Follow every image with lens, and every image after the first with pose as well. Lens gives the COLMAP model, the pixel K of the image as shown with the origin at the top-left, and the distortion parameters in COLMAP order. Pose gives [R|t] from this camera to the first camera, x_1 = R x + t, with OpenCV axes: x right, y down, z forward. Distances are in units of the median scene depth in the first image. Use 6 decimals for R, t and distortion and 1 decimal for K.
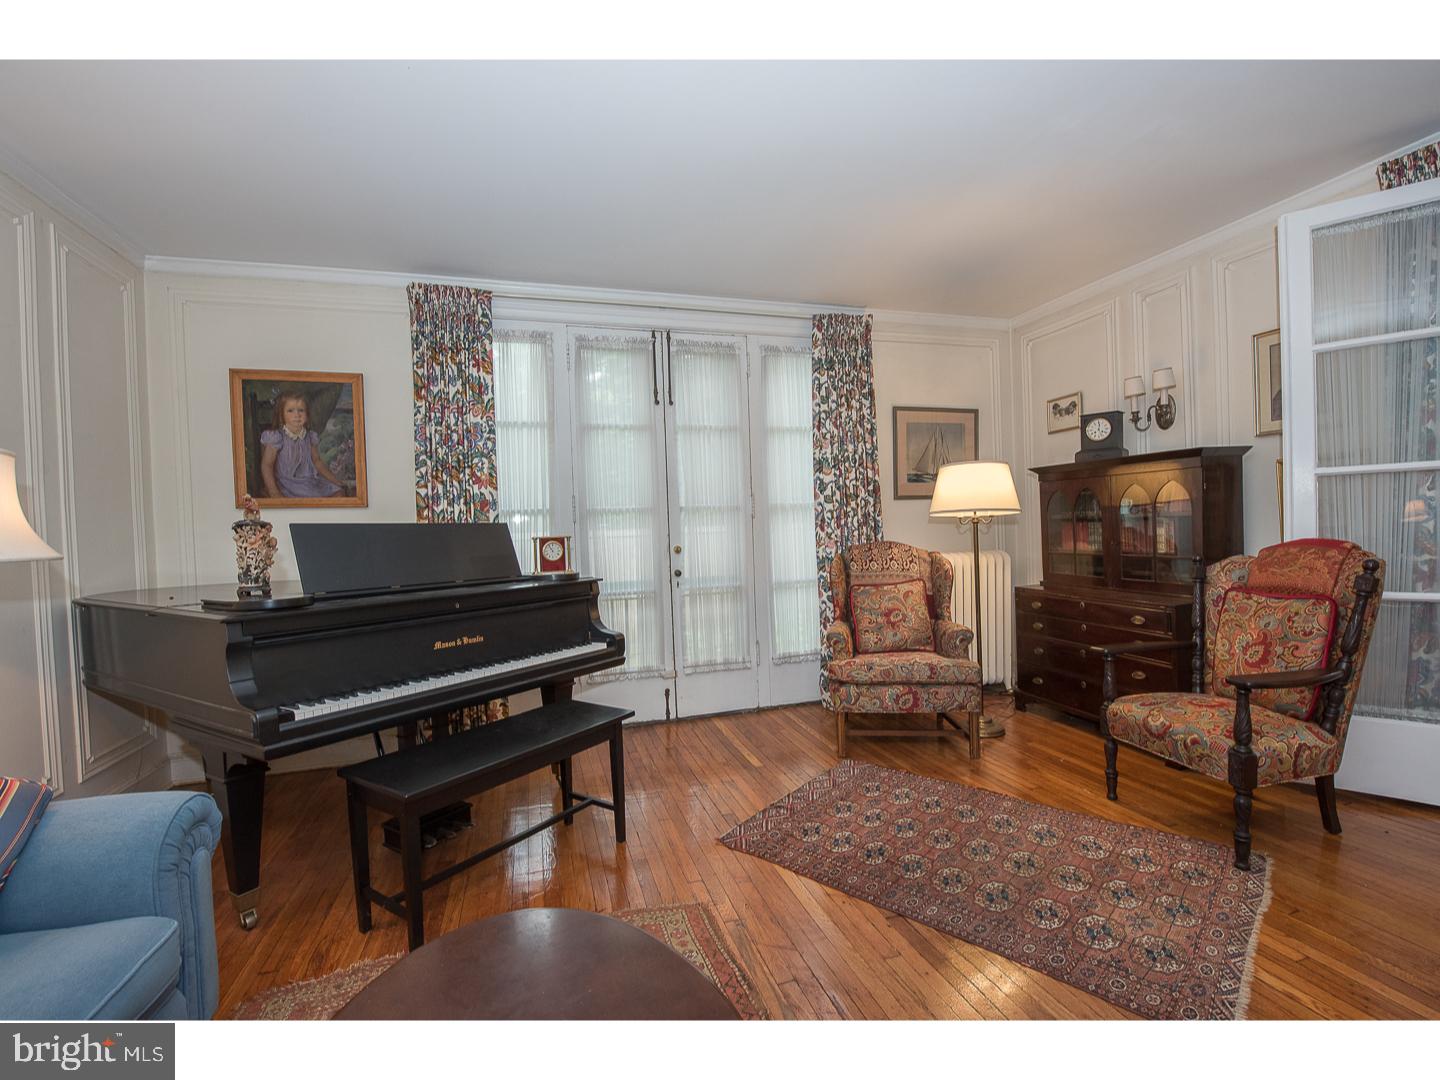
lens RADIAL K [[587.1, 0, 722.0], [0, 587.1, 545.8], [0, 0, 1]] dist [-0.021954, 0.000063]
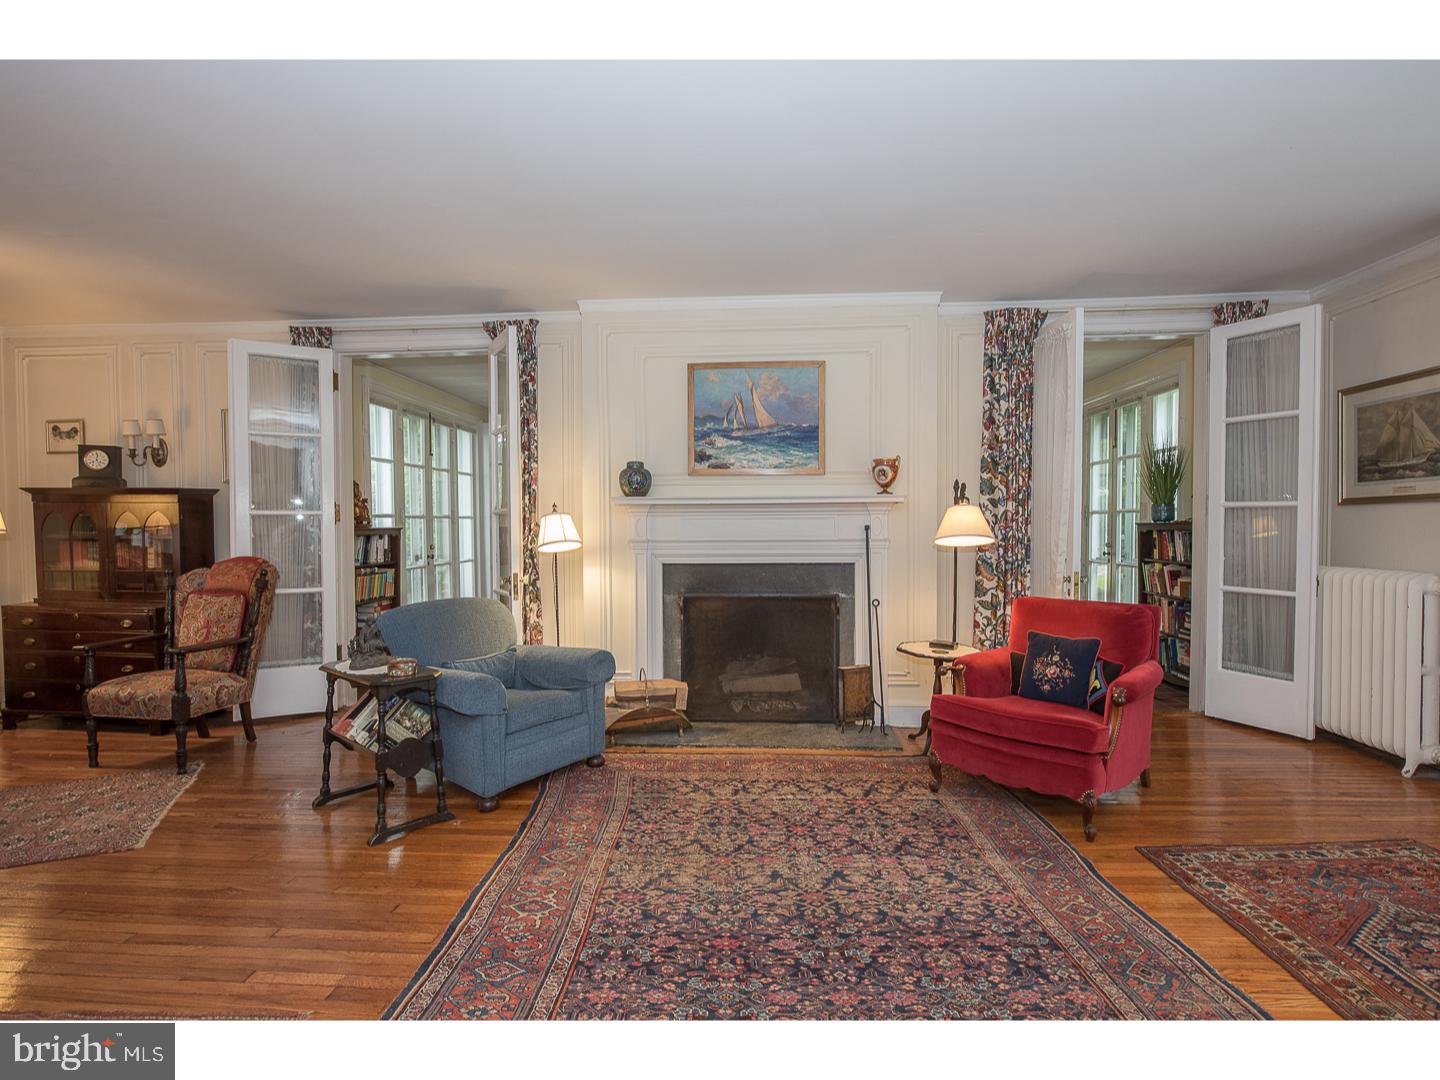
lens RADIAL K [[715.1, 0, 720.0], [0, 715.1, 540.0], [0, 0, 1]] dist [-0.001497, -0.000875]
pose [[0.340733, 0.012230, 0.940081, -0.327027], [0.013700, 0.999745, -0.017972, -0.004526], [-0.940060, 0.019003, 0.340478, -0.825344]]
